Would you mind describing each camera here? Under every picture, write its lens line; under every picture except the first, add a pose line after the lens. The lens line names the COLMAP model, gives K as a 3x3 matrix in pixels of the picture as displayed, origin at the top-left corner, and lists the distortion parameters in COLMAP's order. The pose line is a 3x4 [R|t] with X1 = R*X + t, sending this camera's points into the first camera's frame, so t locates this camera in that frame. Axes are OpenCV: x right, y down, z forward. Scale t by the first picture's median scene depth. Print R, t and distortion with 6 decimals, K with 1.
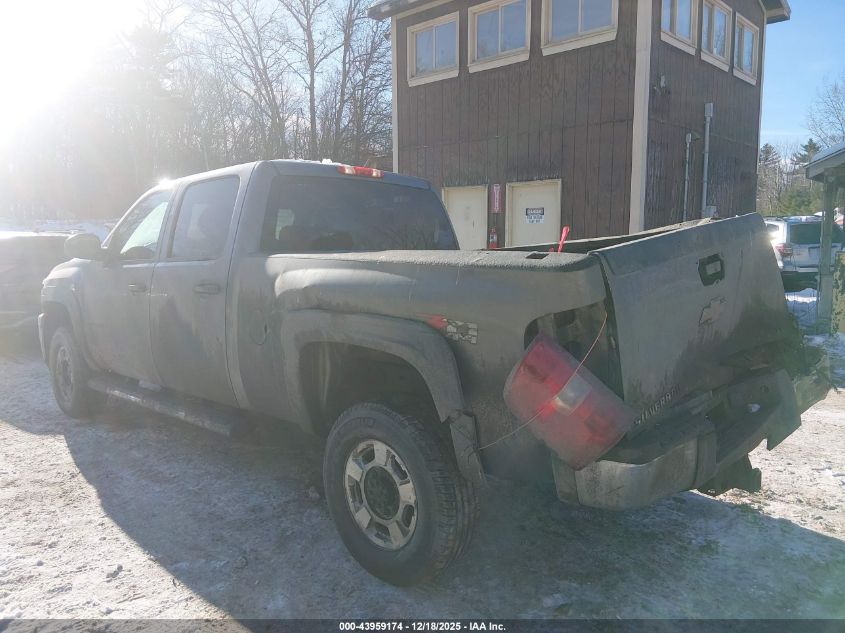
lens RADIAL K [[631.2, 0, 423.4], [0, 631.2, 313.6], [0, 0, 1]] dist [0.120854, -0.191619]
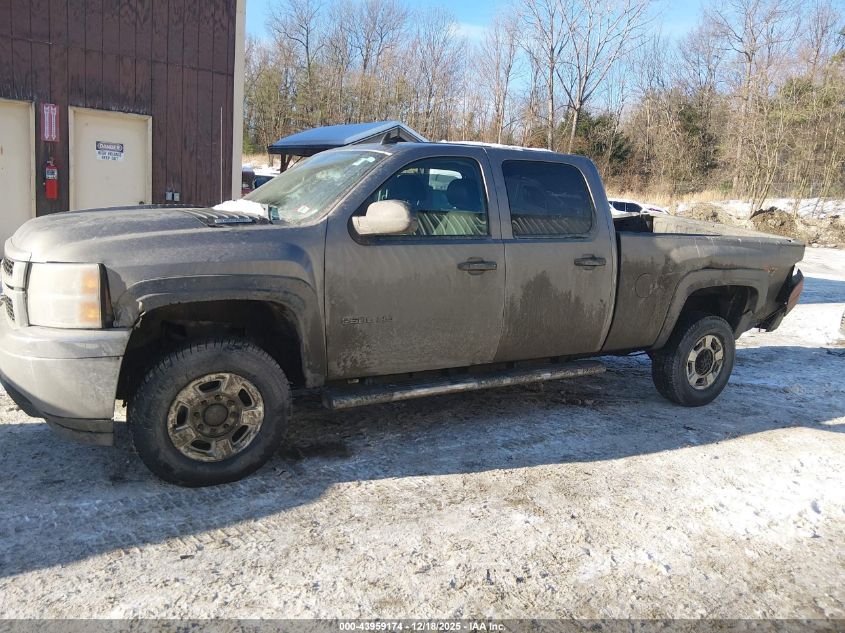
lens RADIAL K [[631.2, 0, 423.4], [0, 631.2, 313.6], [0, 0, 1]] dist [0.120854, -0.191619]
pose [[0.281745, -0.142047, 0.948916, -0.610083], [0.034428, 0.989841, 0.137951, -0.045588], [-0.958871, -0.006198, 0.283773, 0.368627]]
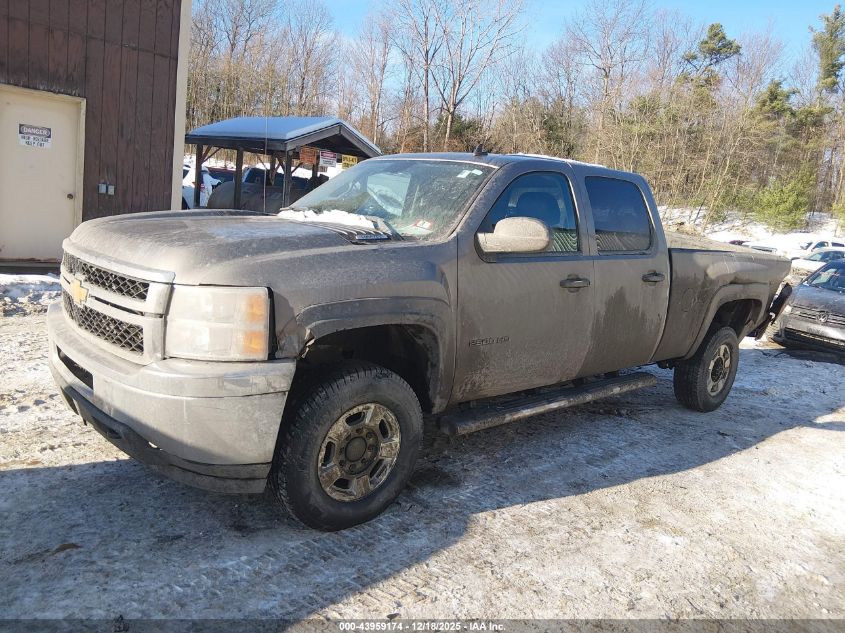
lens RADIAL K [[631.2, 0, 423.4], [0, 631.2, 313.6], [0, 0, 1]] dist [0.120854, -0.191619]
pose [[0.074982, -0.148477, 0.986069, -0.618721], [0.006891, 0.988906, 0.148380, -0.060366], [-0.997161, -0.004331, 0.075173, 0.519107]]
